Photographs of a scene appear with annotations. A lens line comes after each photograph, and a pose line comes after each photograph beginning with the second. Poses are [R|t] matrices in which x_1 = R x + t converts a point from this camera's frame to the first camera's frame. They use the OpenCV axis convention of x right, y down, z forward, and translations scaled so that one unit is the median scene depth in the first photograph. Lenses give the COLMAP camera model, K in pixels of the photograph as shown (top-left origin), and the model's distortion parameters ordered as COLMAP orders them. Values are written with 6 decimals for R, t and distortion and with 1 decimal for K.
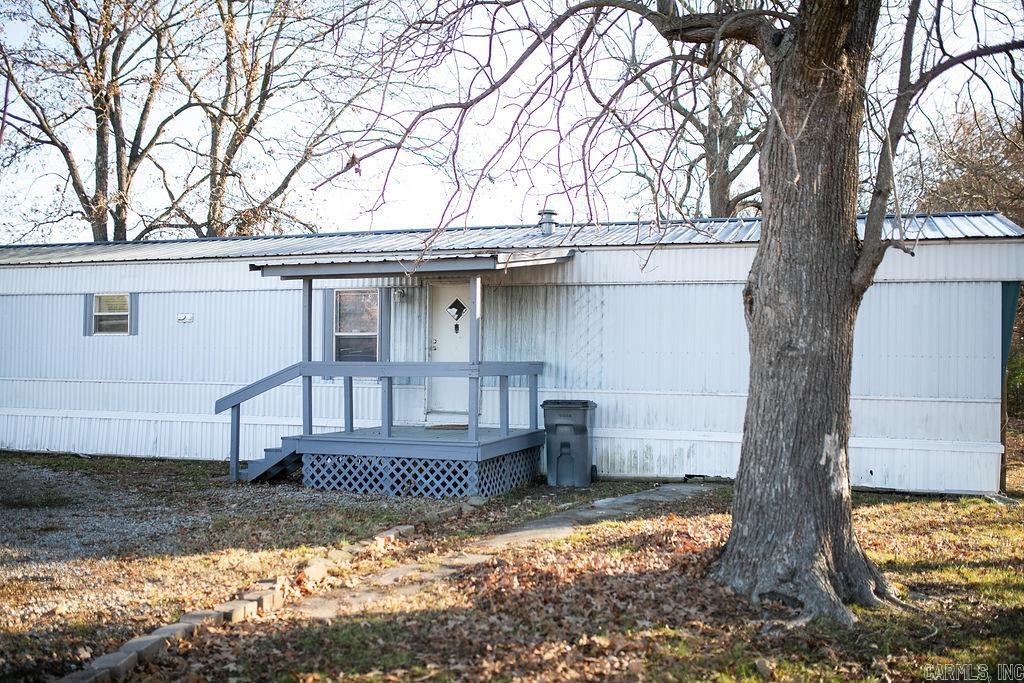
lens RADIAL K [[980.3, 0, 508.5], [0, 980.3, 344.3], [0, 0, 1]] dist [-0.023190, 0.028330]
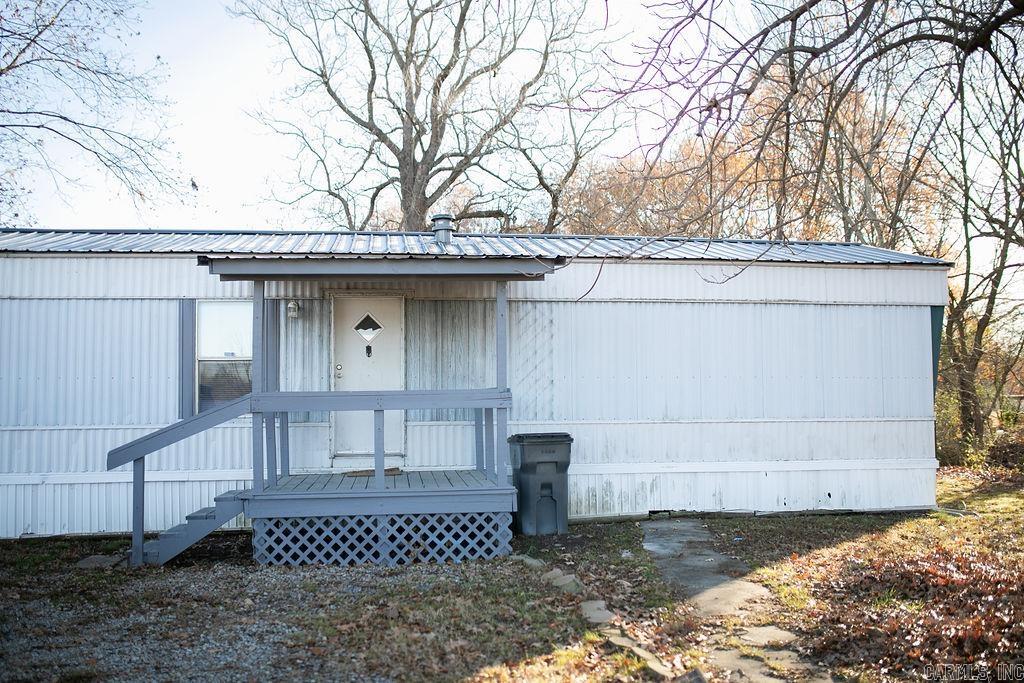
lens RADIAL K [[980.3, 0, 508.5], [0, 980.3, 344.3], [0, 0, 1]] dist [-0.023190, 0.028330]
pose [[0.889561, 0.006957, 0.456763, -0.359862], [0.009822, 0.999362, -0.034351, 0.008381], [-0.456710, 0.035043, 0.888925, 0.250245]]
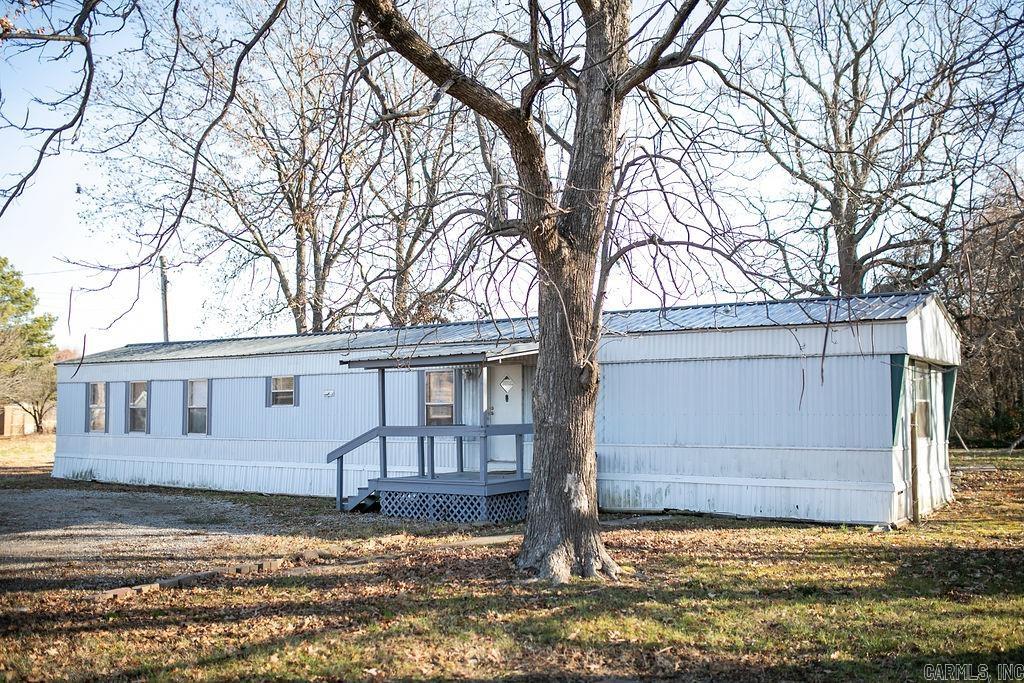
lens RADIAL K [[985.5, 0, 503.0], [0, 985.5, 343.8], [0, 0, 1]] dist [-0.015736, 0.007497]
pose [[0.963197, -0.036855, -0.266259, 0.337770], [0.023628, 0.998330, -0.052714, -0.021509], [0.267757, 0.044483, 0.962459, -0.328713]]
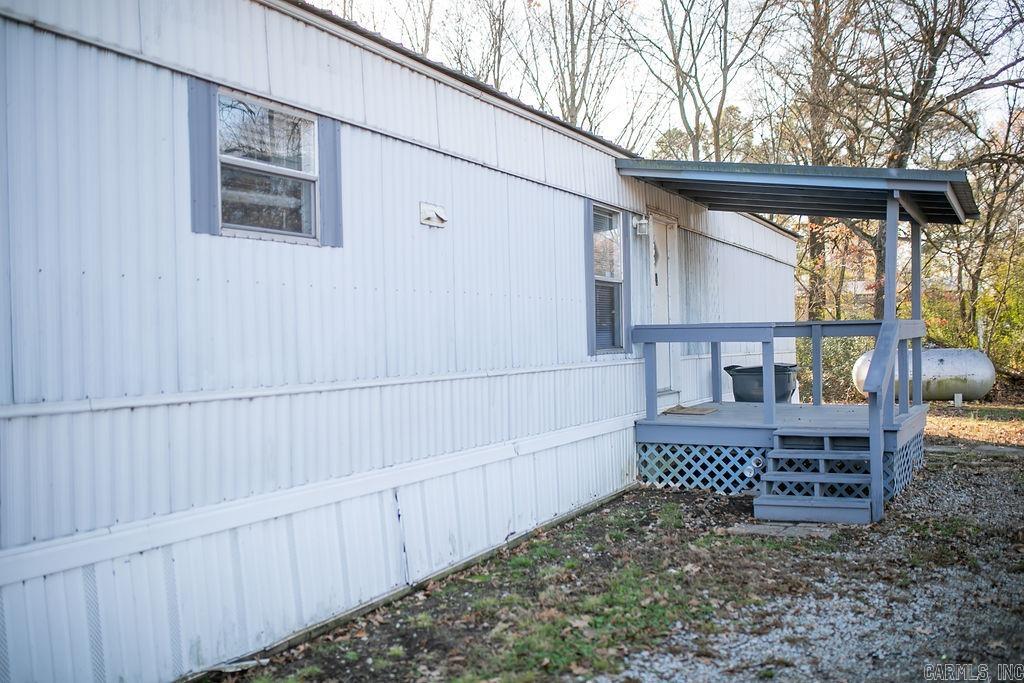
lens RADIAL K [[980.3, 0, 508.5], [0, 980.3, 344.3], [0, 0, 1]] dist [-0.023190, 0.028330]
pose [[0.112982, -0.019454, 0.993407, -0.880514], [-0.002824, 0.999798, 0.019900, 0.020975], [-0.993593, -0.005054, 0.112904, 1.125797]]
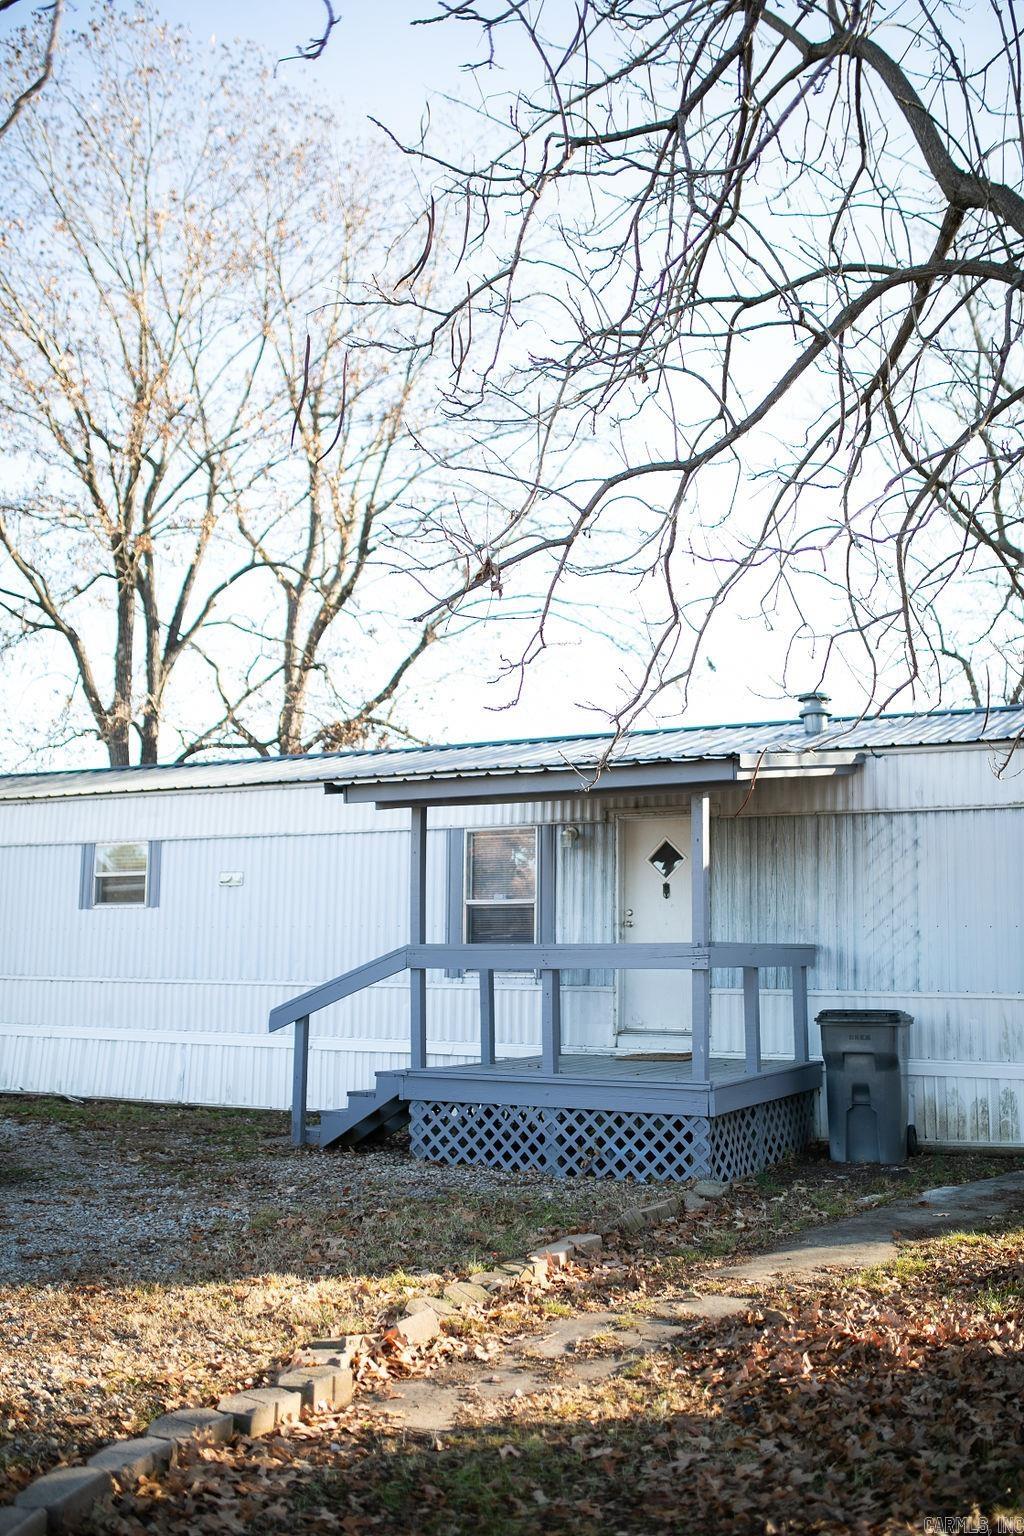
lens RADIAL K [[1470.5, 0, 525.5], [0, 1470.5, 774.5], [0, 0, 1]] dist [-0.023190, 0.028330]
pose [[0.990114, -0.019960, -0.138839, -0.013209], [0.004839, 0.994095, -0.108402, 0.011870], [0.140183, 0.106658, 0.984364, 0.108676]]
